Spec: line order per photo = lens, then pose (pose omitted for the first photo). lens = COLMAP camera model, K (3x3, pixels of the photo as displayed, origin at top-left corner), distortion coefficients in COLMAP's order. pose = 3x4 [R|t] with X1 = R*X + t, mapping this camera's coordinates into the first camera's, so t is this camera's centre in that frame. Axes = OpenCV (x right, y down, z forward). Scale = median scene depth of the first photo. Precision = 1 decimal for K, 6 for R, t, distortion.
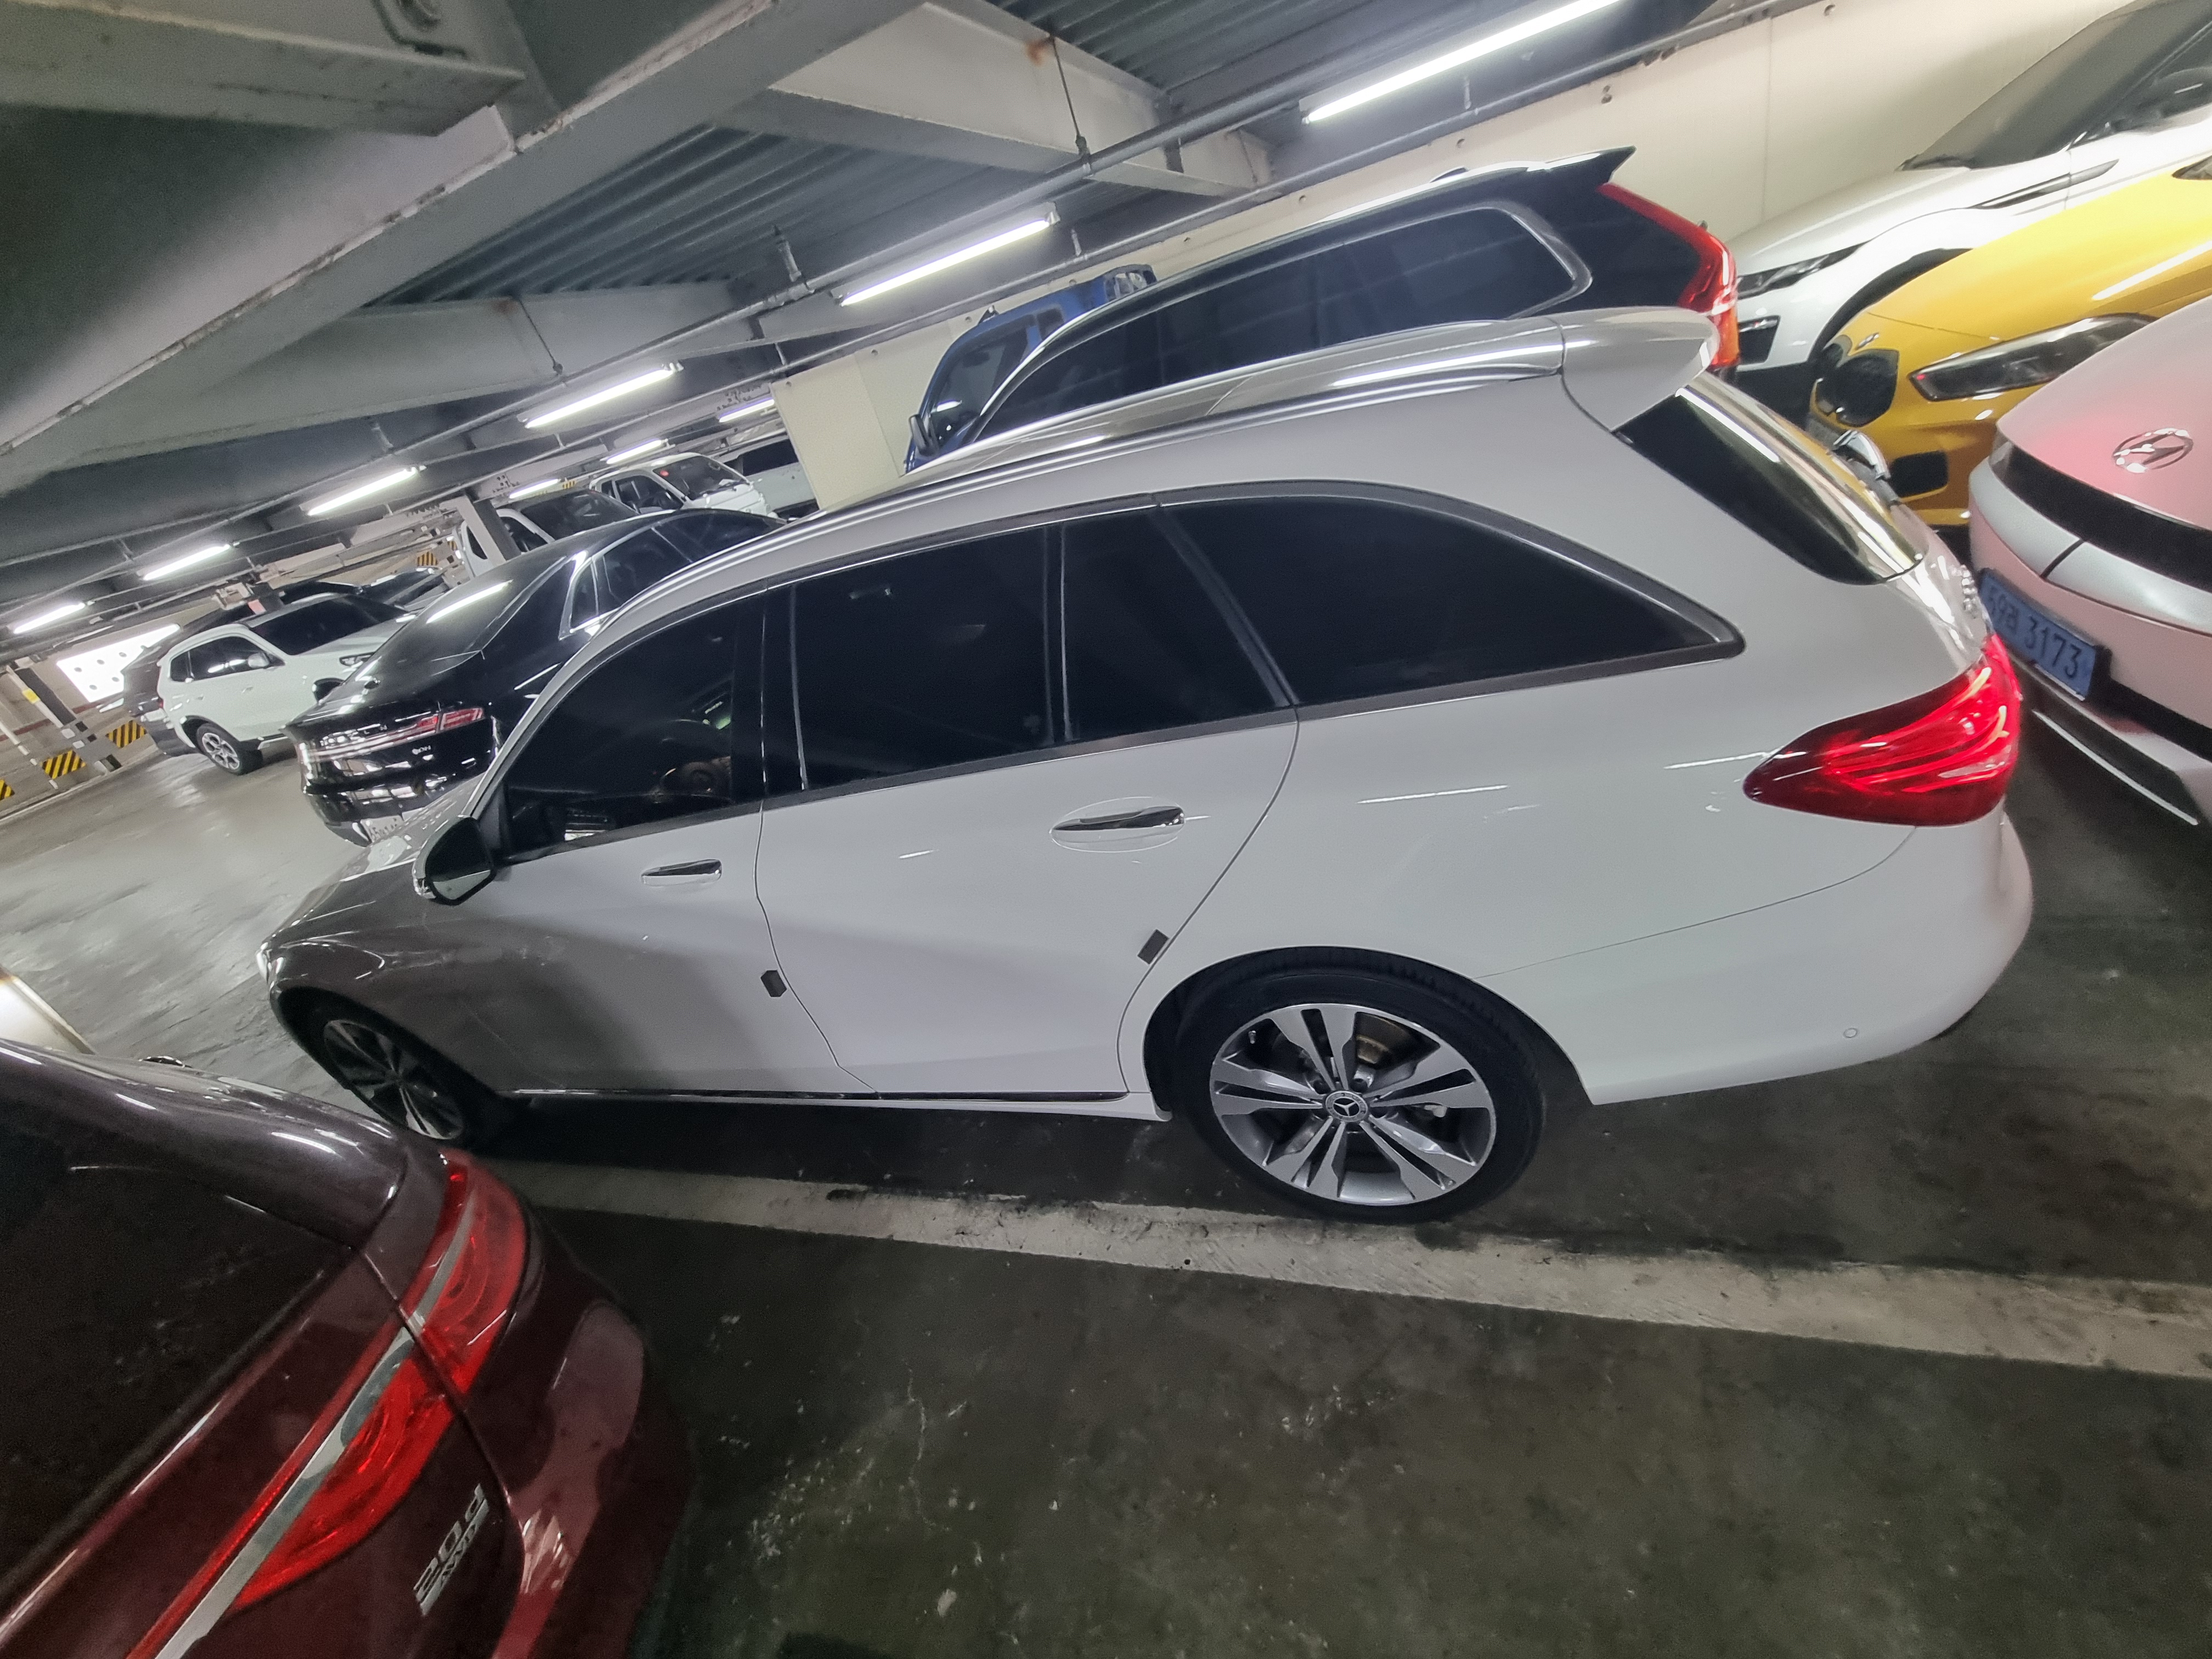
lens RADIAL K [[879.5, 0, 1106.0], [0, 879.5, 829.5], [0, 0, 1]] dist [-0.001023, -0.000699]
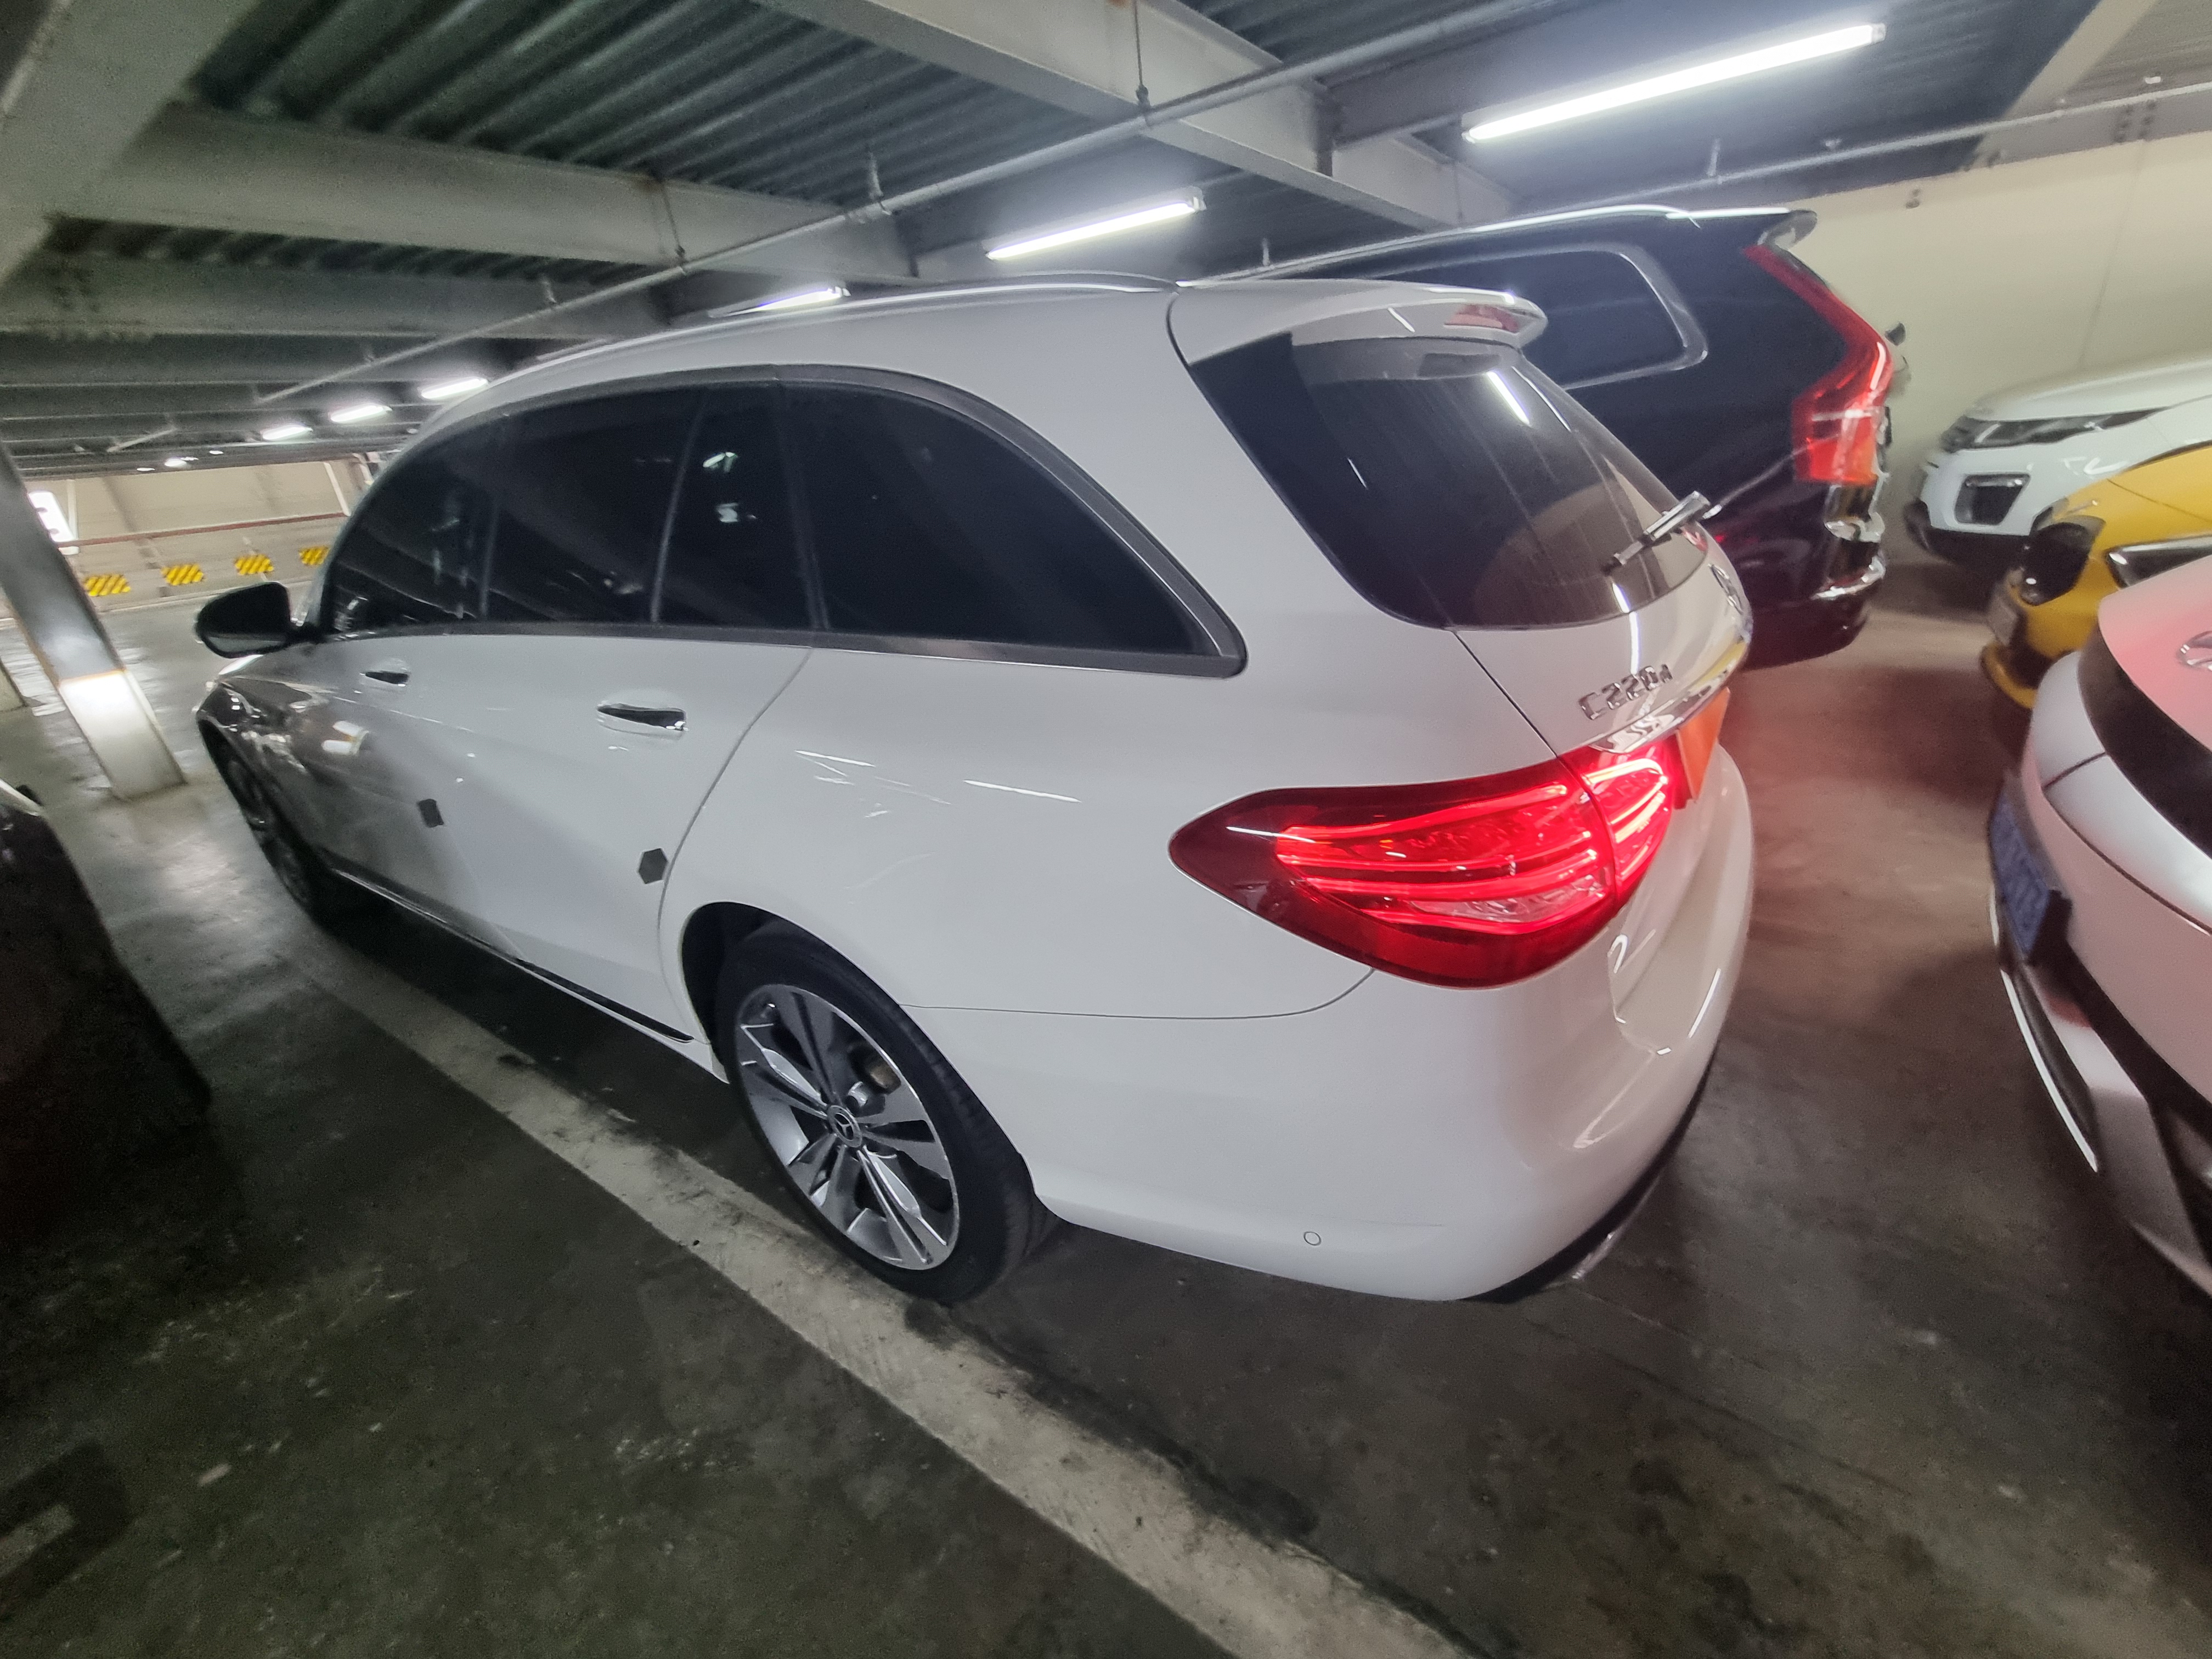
lens RADIAL K [[879.5, 0, 1106.0], [0, 879.5, 829.5], [0, 0, 1]] dist [-0.001023, -0.000699]
pose [[0.941134, 0.291303, -0.171492, 0.554687], [-0.295683, 0.955286, 0.000005, -0.031733], [0.163826, 0.050703, 0.985185, 0.185623]]
